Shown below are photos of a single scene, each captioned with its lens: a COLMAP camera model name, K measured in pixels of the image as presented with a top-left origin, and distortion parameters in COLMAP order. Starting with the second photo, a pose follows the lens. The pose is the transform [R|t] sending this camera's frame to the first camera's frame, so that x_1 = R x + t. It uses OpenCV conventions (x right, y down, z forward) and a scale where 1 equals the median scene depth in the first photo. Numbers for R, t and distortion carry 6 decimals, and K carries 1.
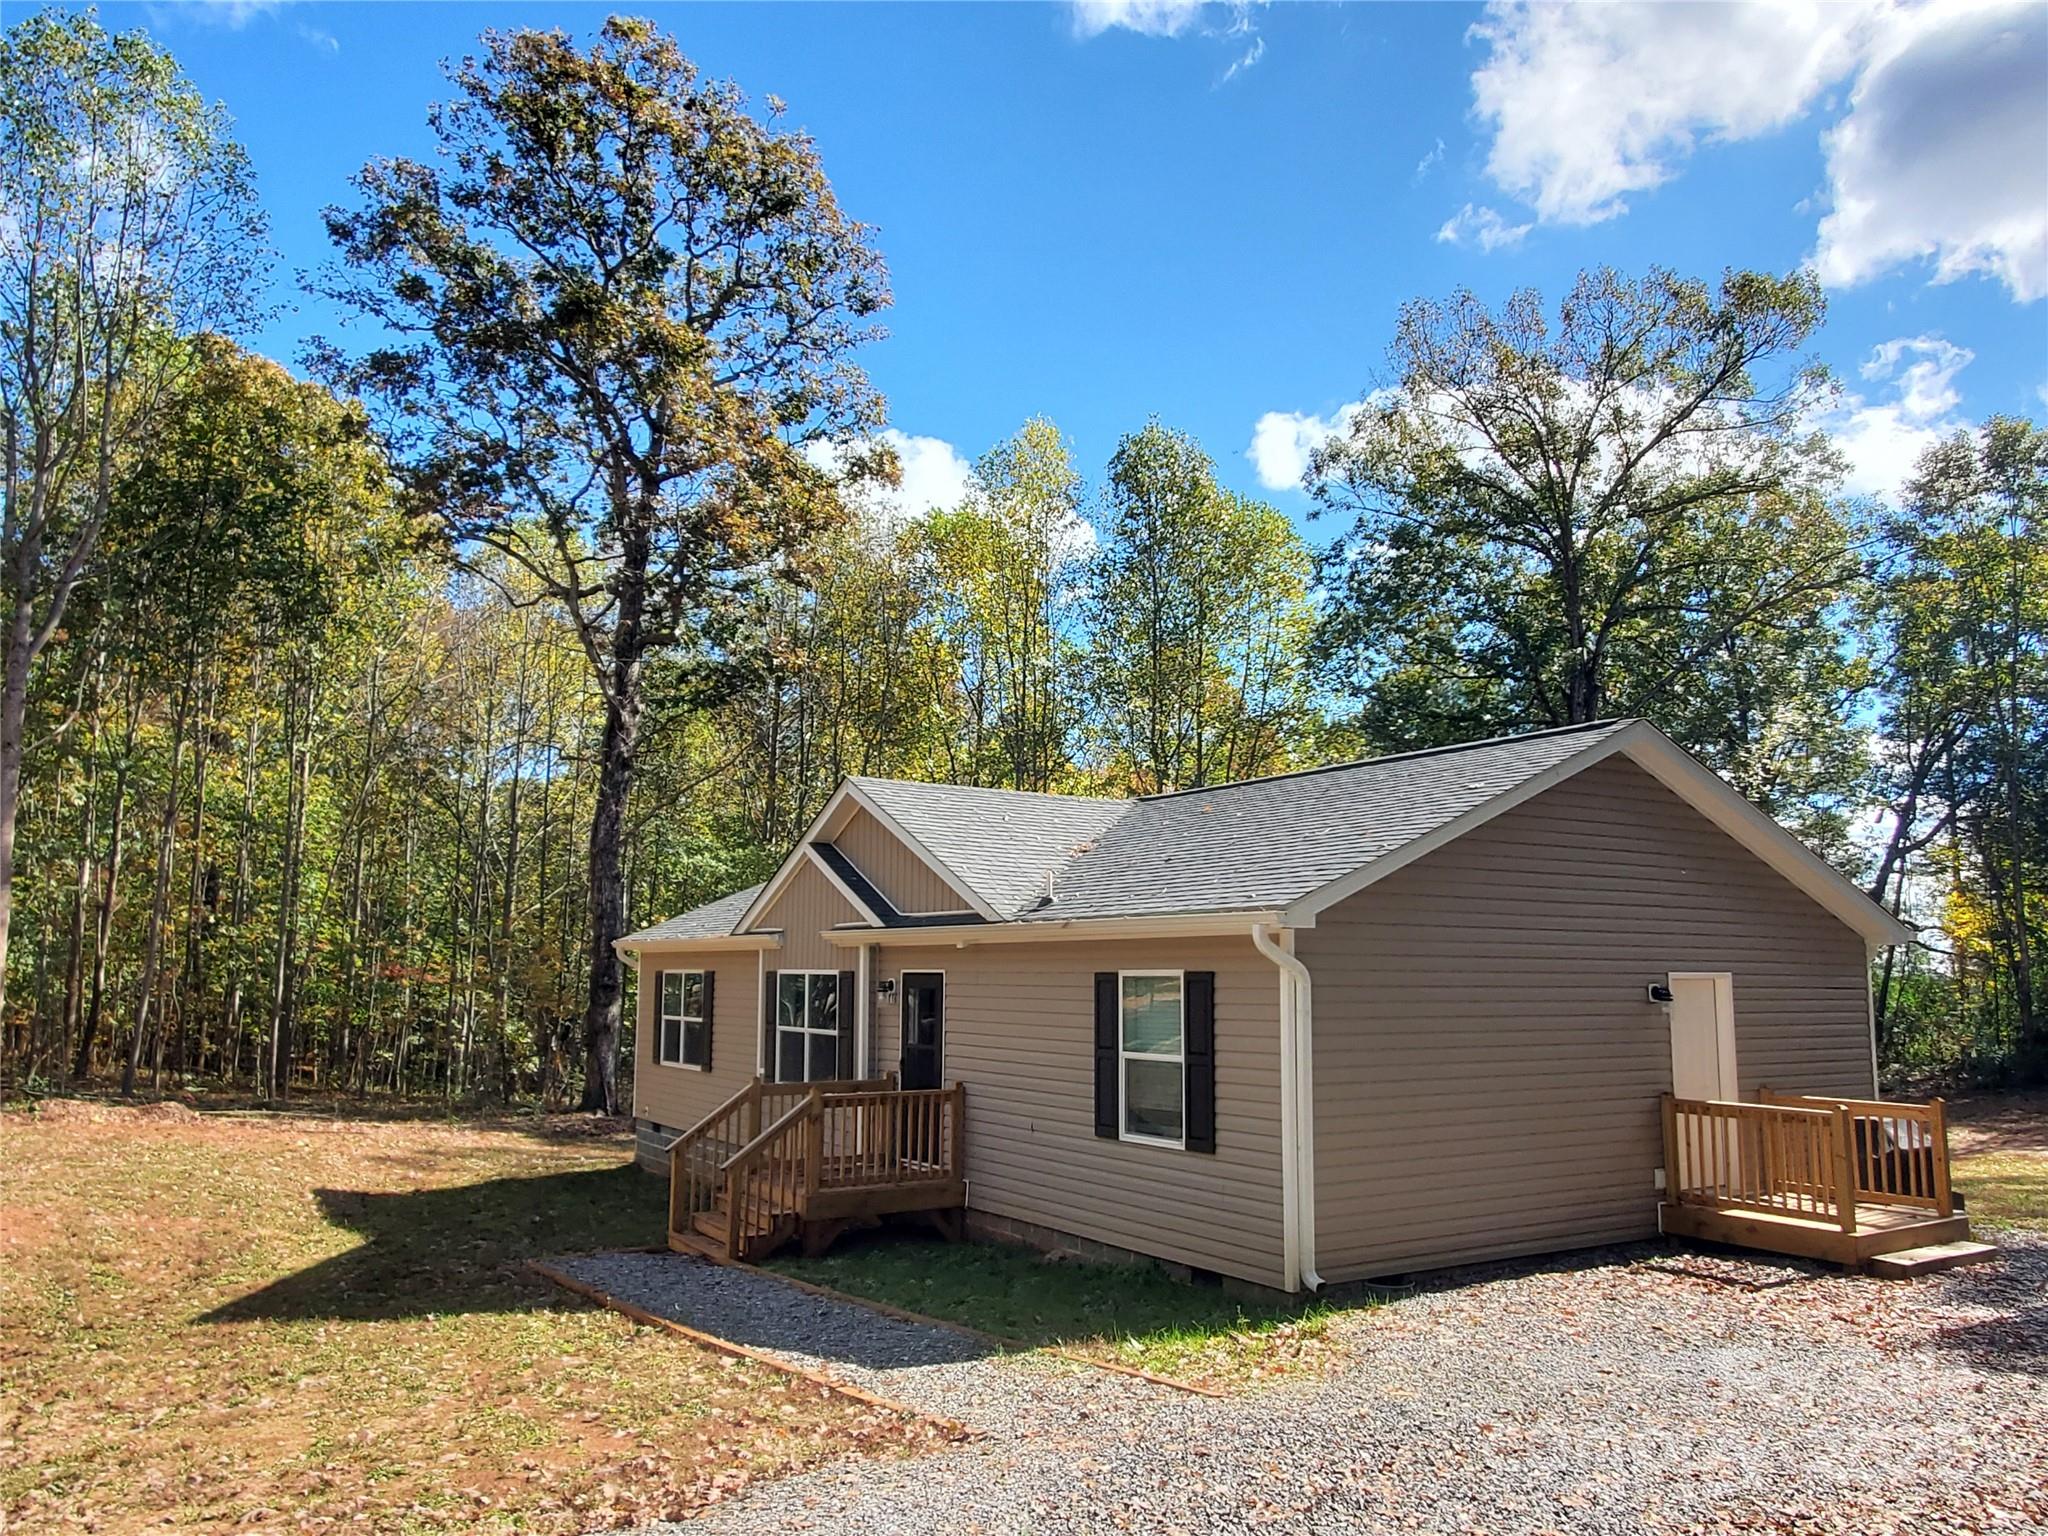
lens RADIAL K [[1549.1, 0, 1024.6], [0, 1549.1, 793.3], [0, 0, 1]] dist [0.007518, -0.000974]
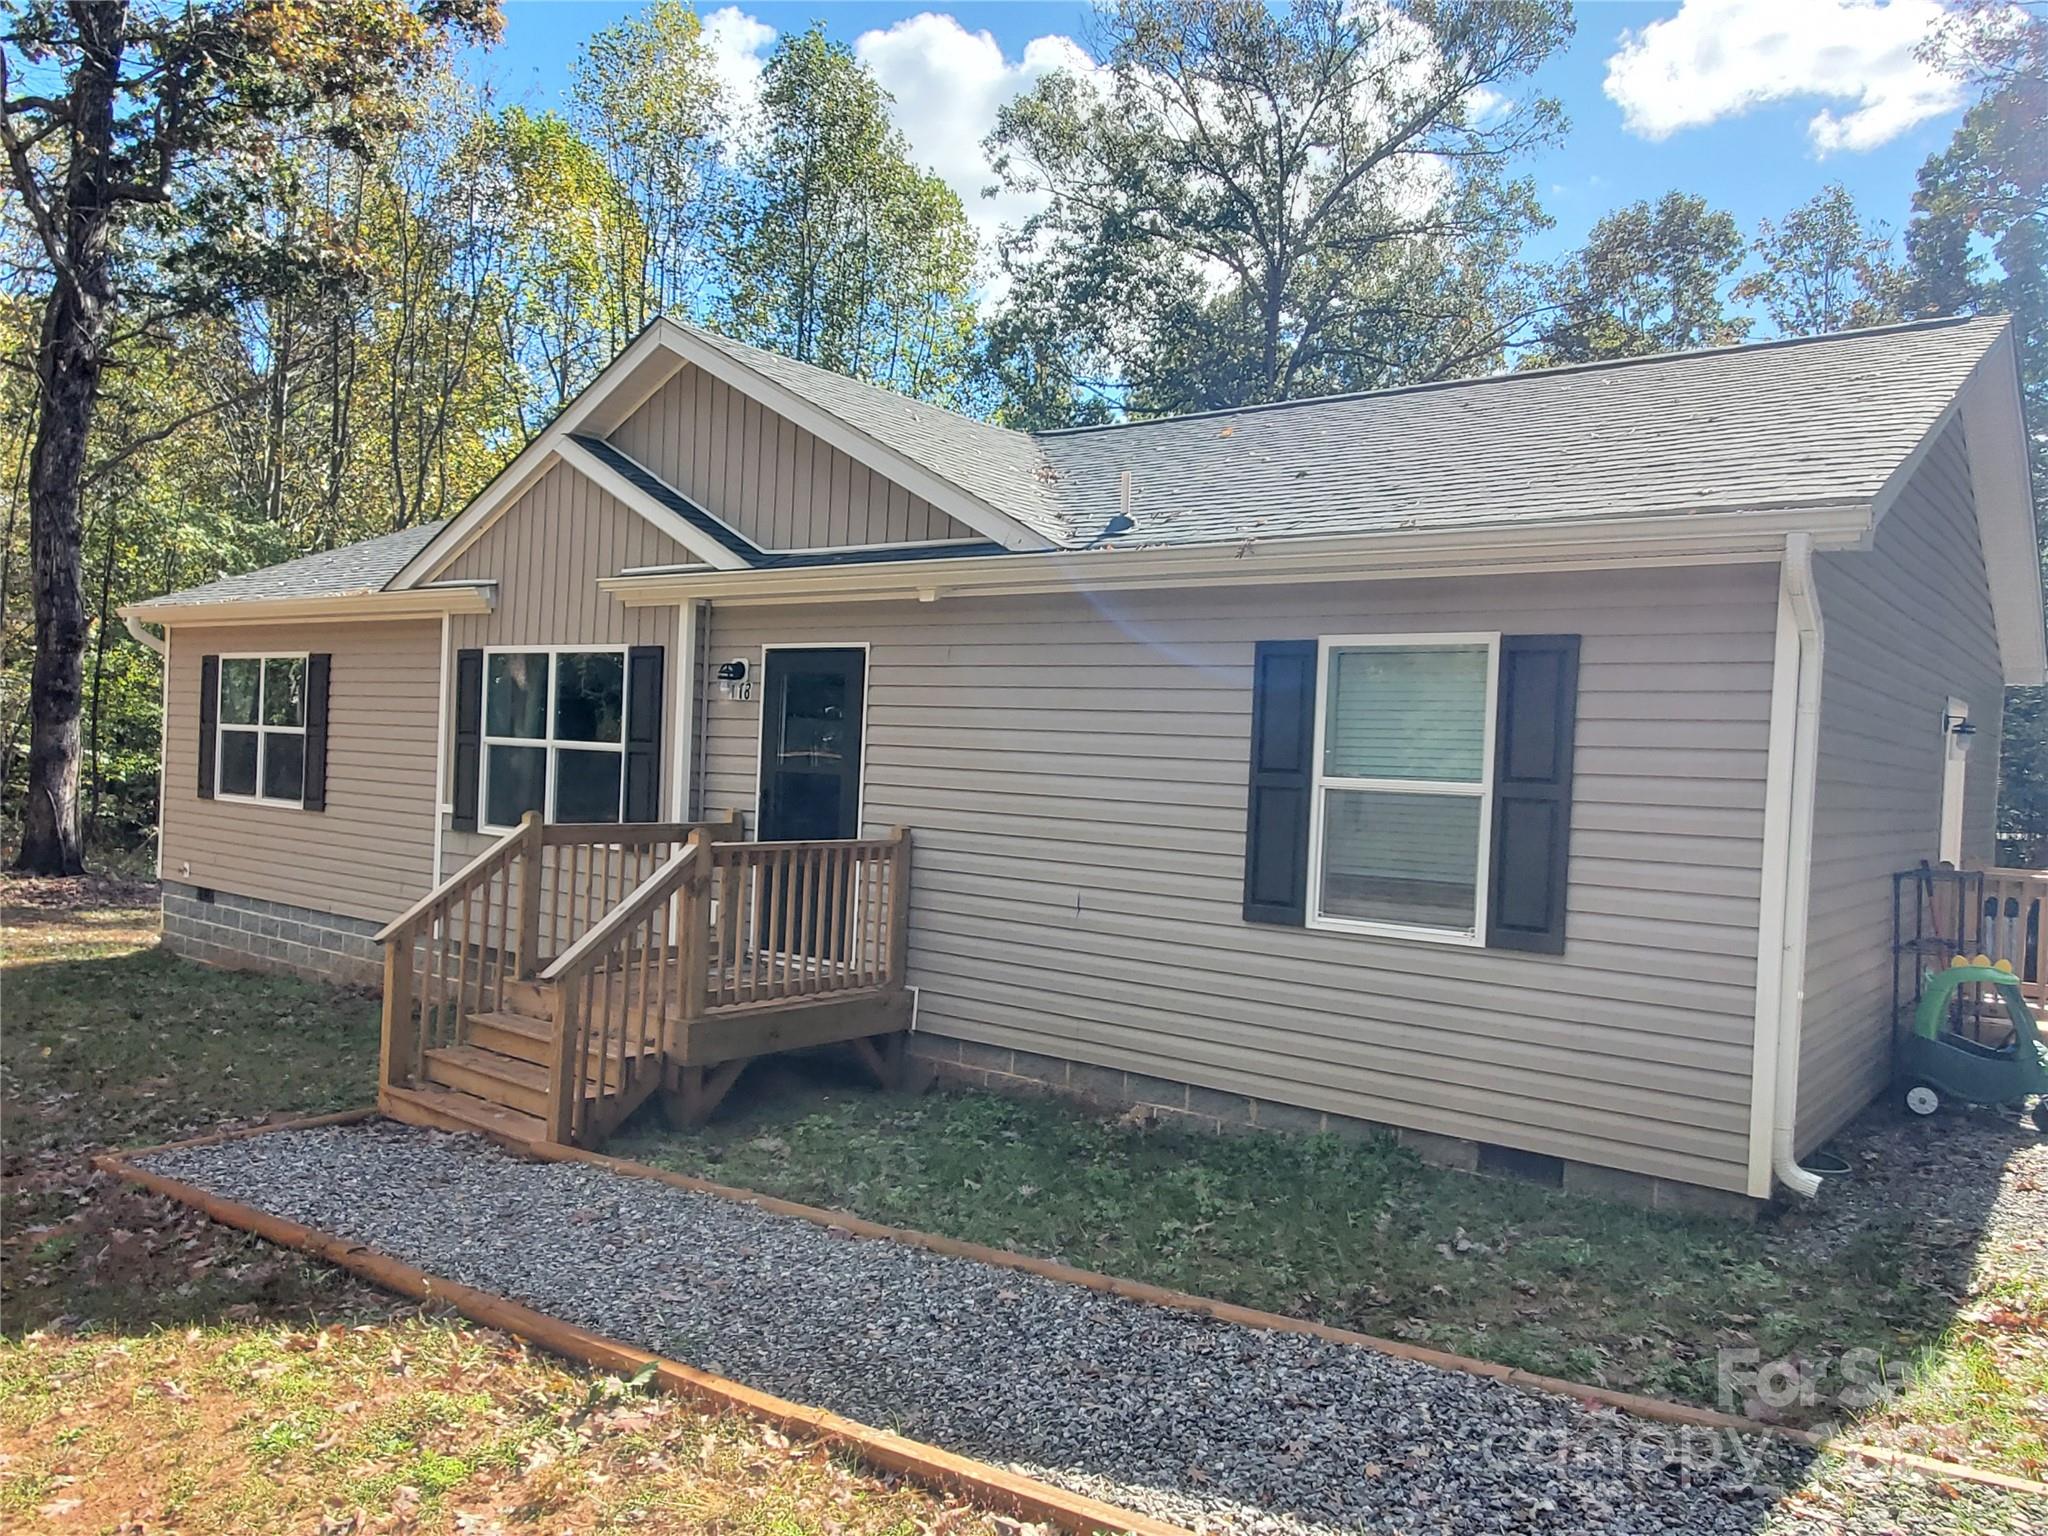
lens RADIAL K [[1549.1, 0, 1024.6], [0, 1549.1, 793.3], [0, 0, 1]] dist [0.007518, -0.000974]
pose [[0.941560, 0.029160, 0.335581, -0.178156], [-0.077905, 0.988087, 0.132723, 0.080076], [-0.327713, -0.151110, 0.932615, 0.380399]]
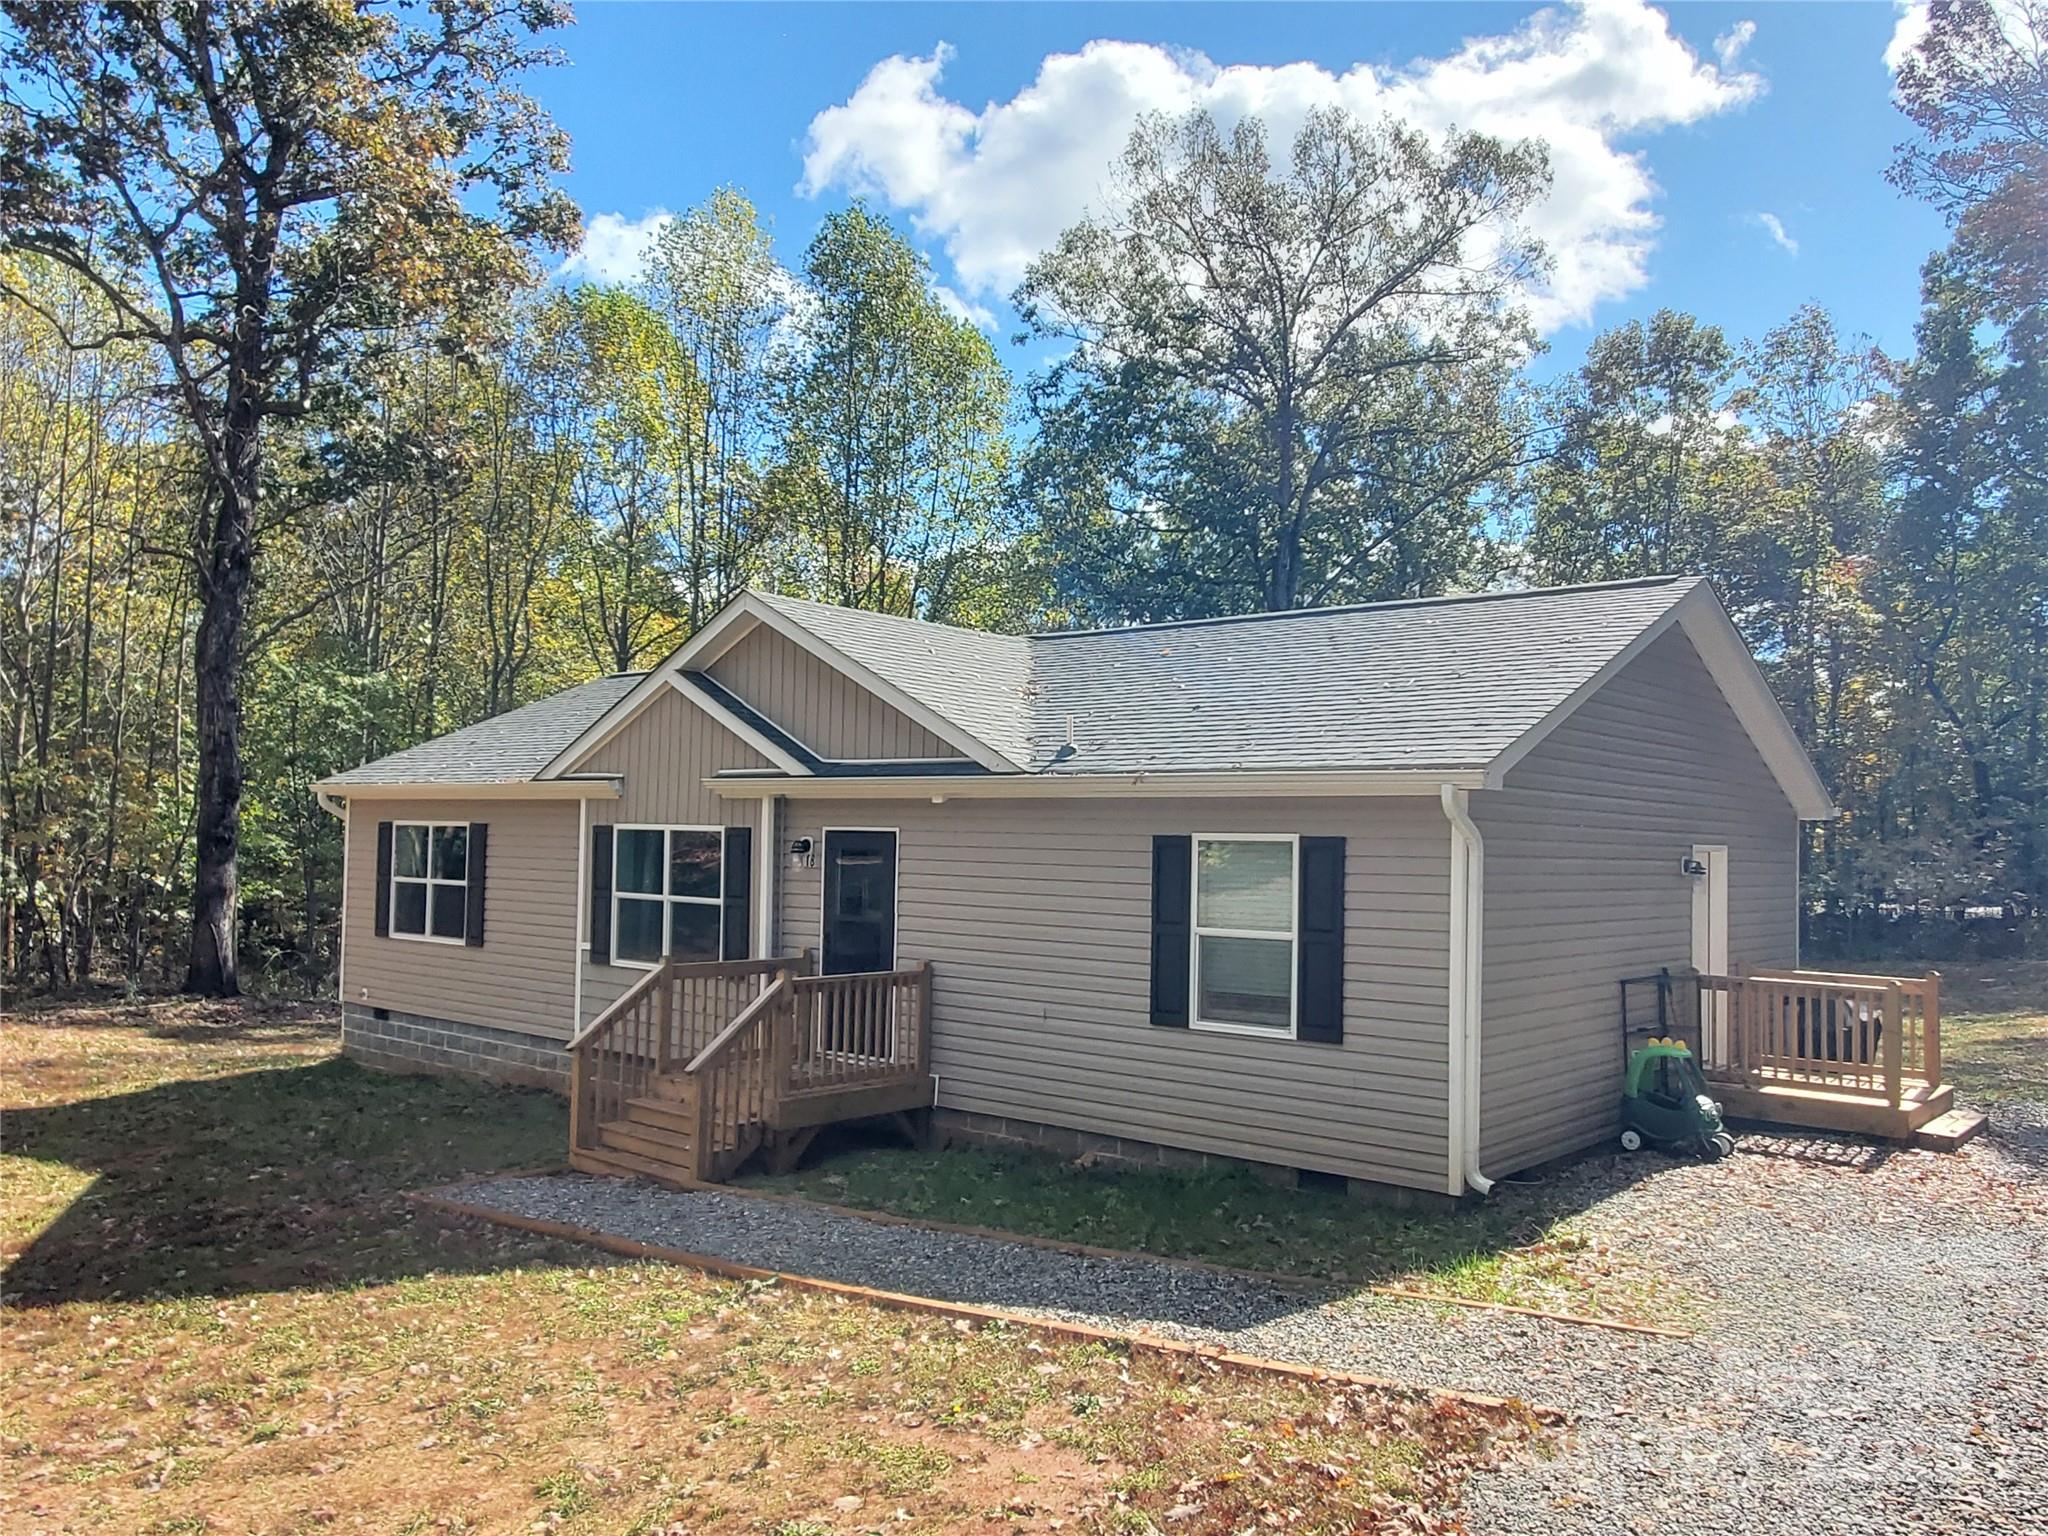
lens RADIAL K [[1640.0, 0, 1019.8], [0, 1640.0, 795.1], [0, 0, 1]] dist [0.006959, 0.004497]
pose [[0.956229, 0.021041, 0.291862, -0.228109], [-0.048215, 0.995108, 0.086227, 0.014850], [-0.288620, -0.096525, 0.952566, 0.125990]]
